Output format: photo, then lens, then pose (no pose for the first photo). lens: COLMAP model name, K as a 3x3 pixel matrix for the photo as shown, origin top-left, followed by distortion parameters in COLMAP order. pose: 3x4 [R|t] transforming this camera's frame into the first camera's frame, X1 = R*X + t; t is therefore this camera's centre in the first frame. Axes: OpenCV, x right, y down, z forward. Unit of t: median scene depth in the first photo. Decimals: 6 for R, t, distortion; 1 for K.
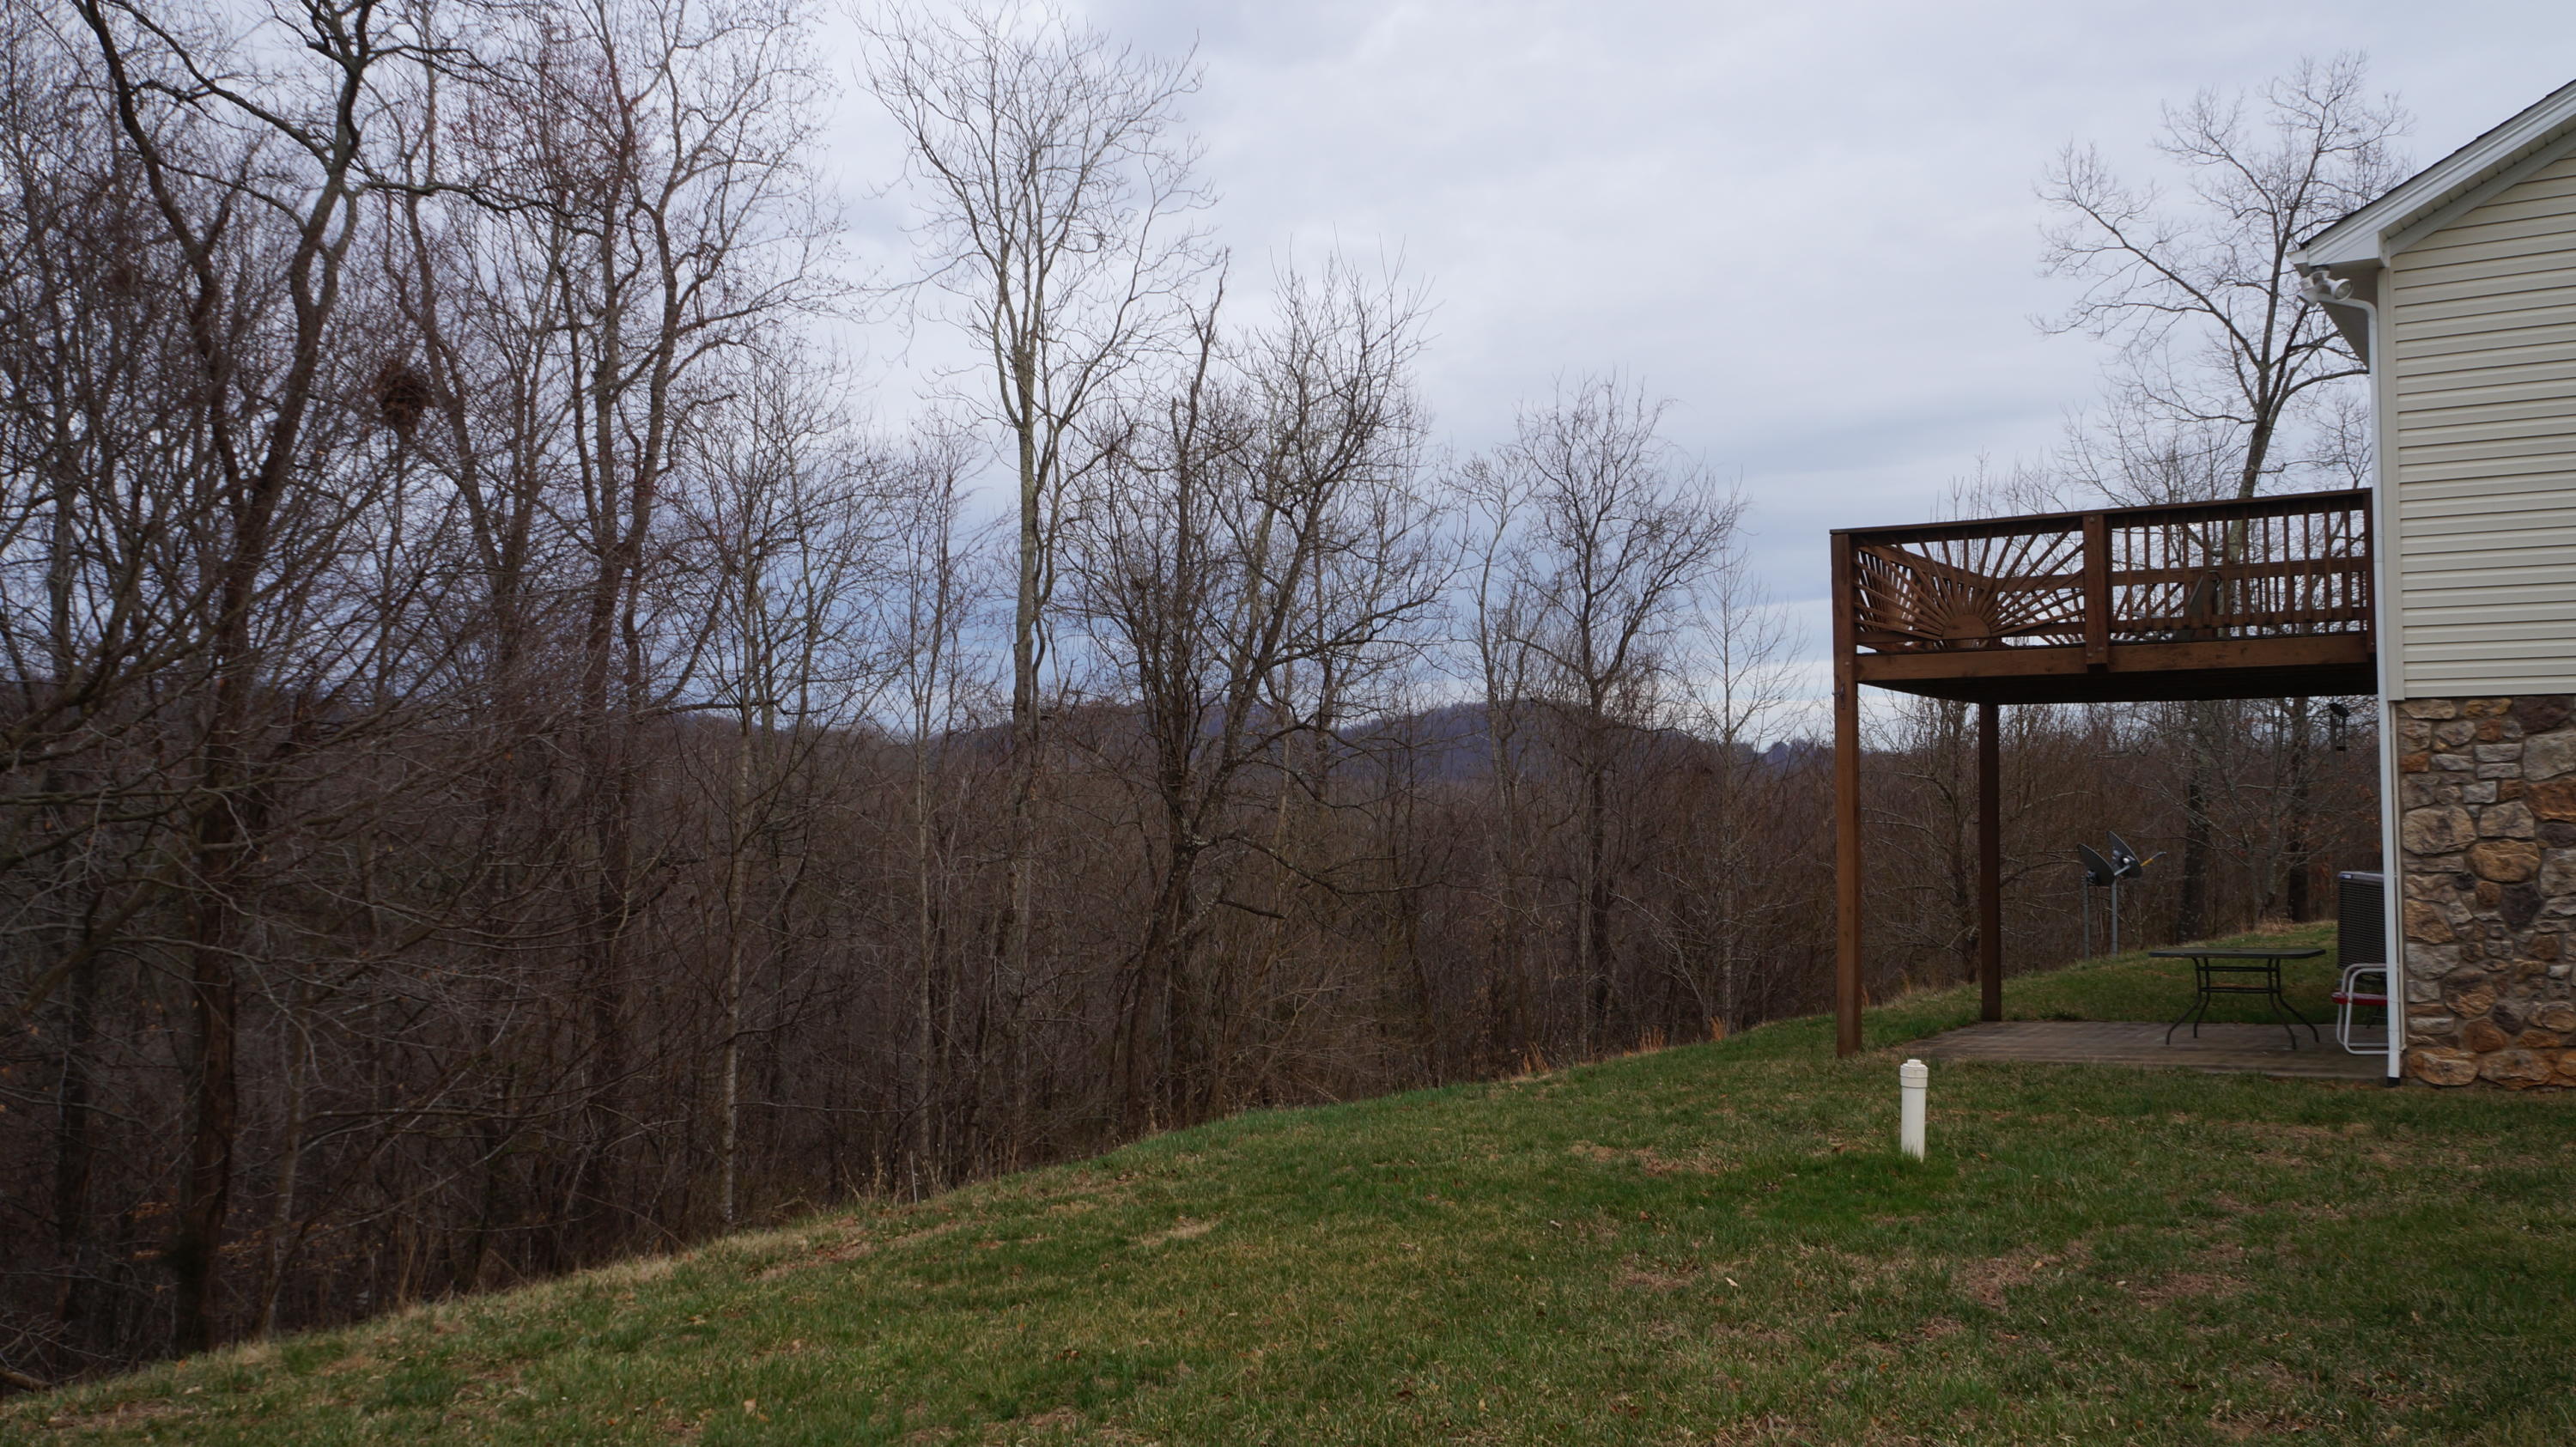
lens RADIAL K [[2024.0, 0, 1295.5], [0, 2024.0, 729.0], [0, 0, 1]] dist [-0.021614, -0.003540]
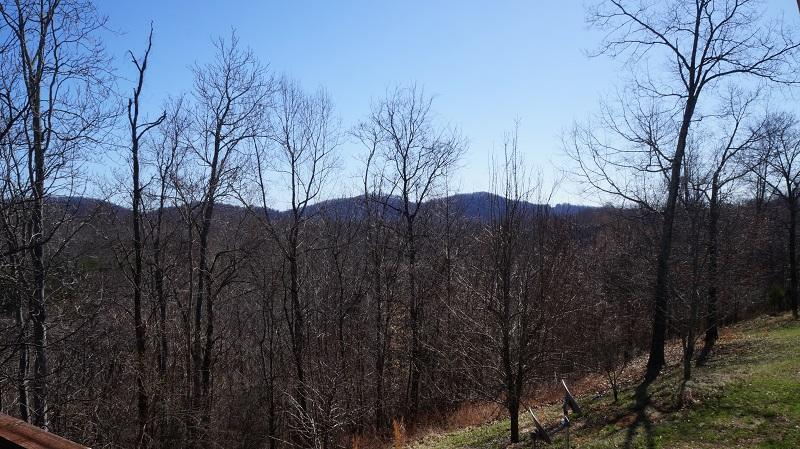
lens RADIAL K [[628.5, 0, 402.3], [0, 628.5, 226.2], [0, 0, 1]] dist [-0.021614, -0.003540]
pose [[0.999639, -0.023879, -0.012328, 0.671296], [0.024324, 0.999011, 0.037233, -0.181045], [0.011426, -0.037519, 0.999231, 1.248903]]
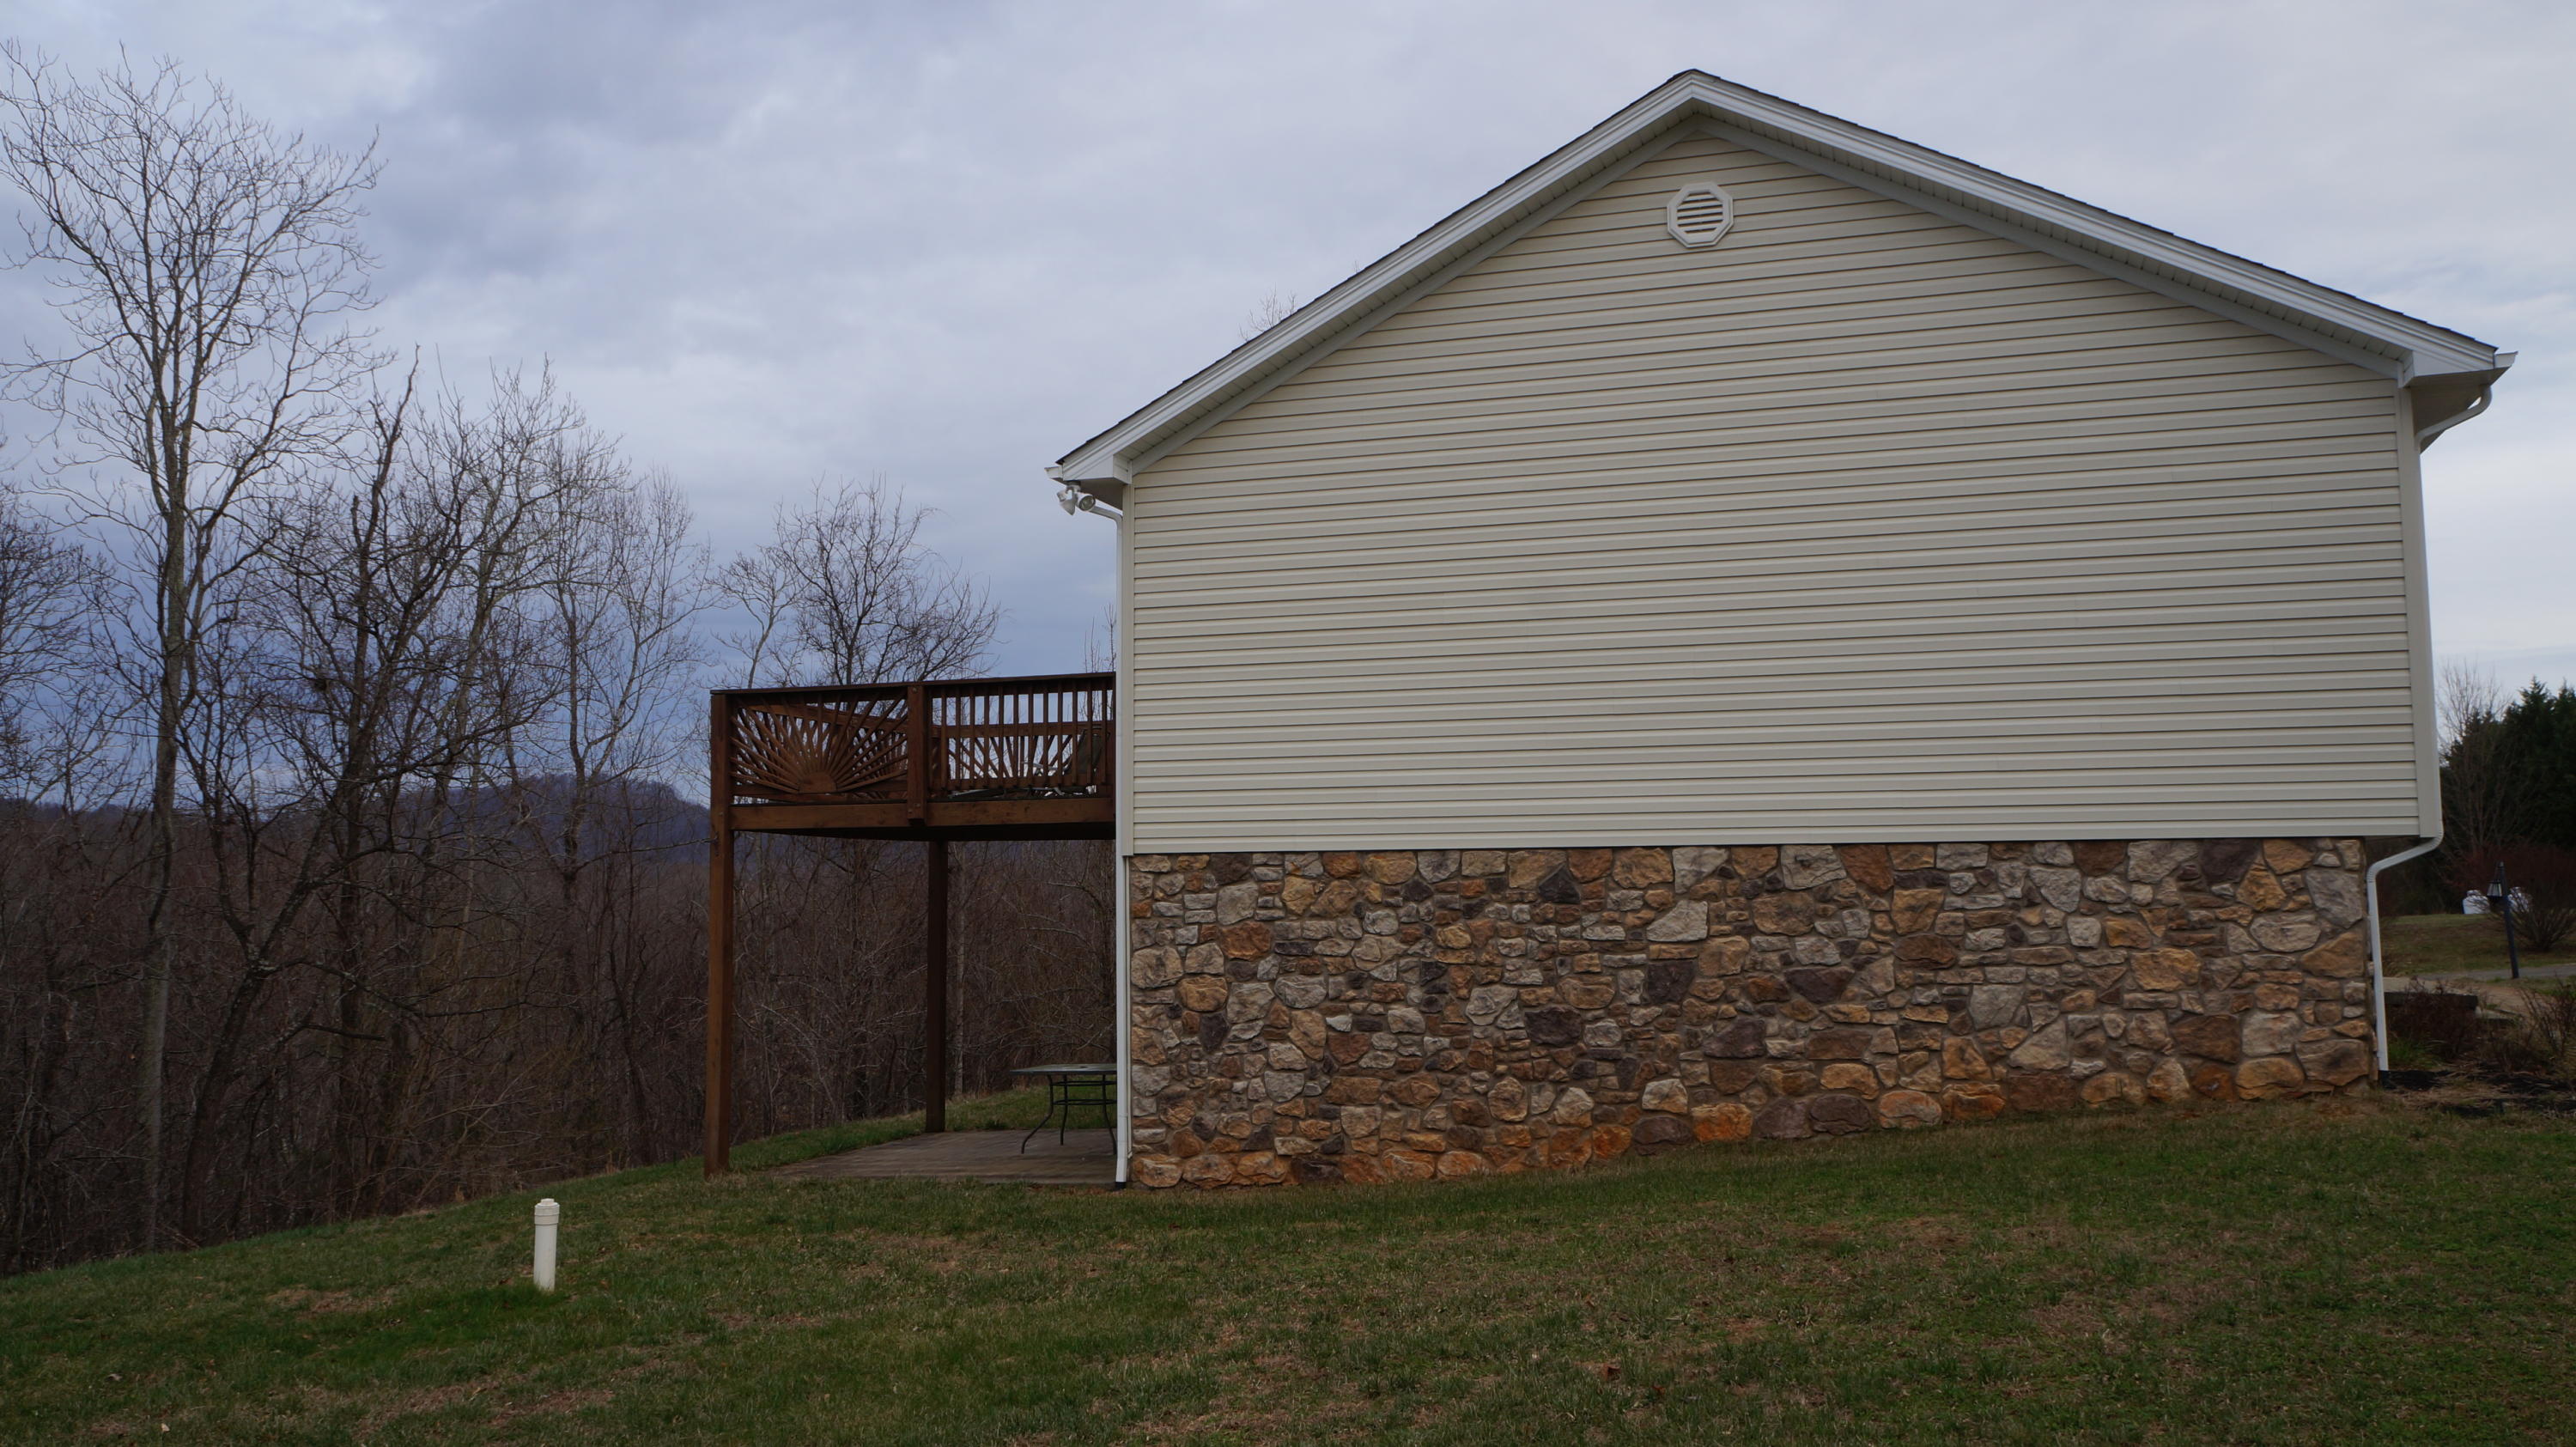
lens RADIAL K [[2024.0, 0, 1295.5], [0, 2024.0, 729.0], [0, 0, 1]] dist [-0.021614, -0.003540]
pose [[0.957218, 0.012167, 0.289113, 0.297404], [-0.000245, 0.999149, -0.041237, -0.038874], [-0.289369, 0.039402, 0.956406, -0.151736]]
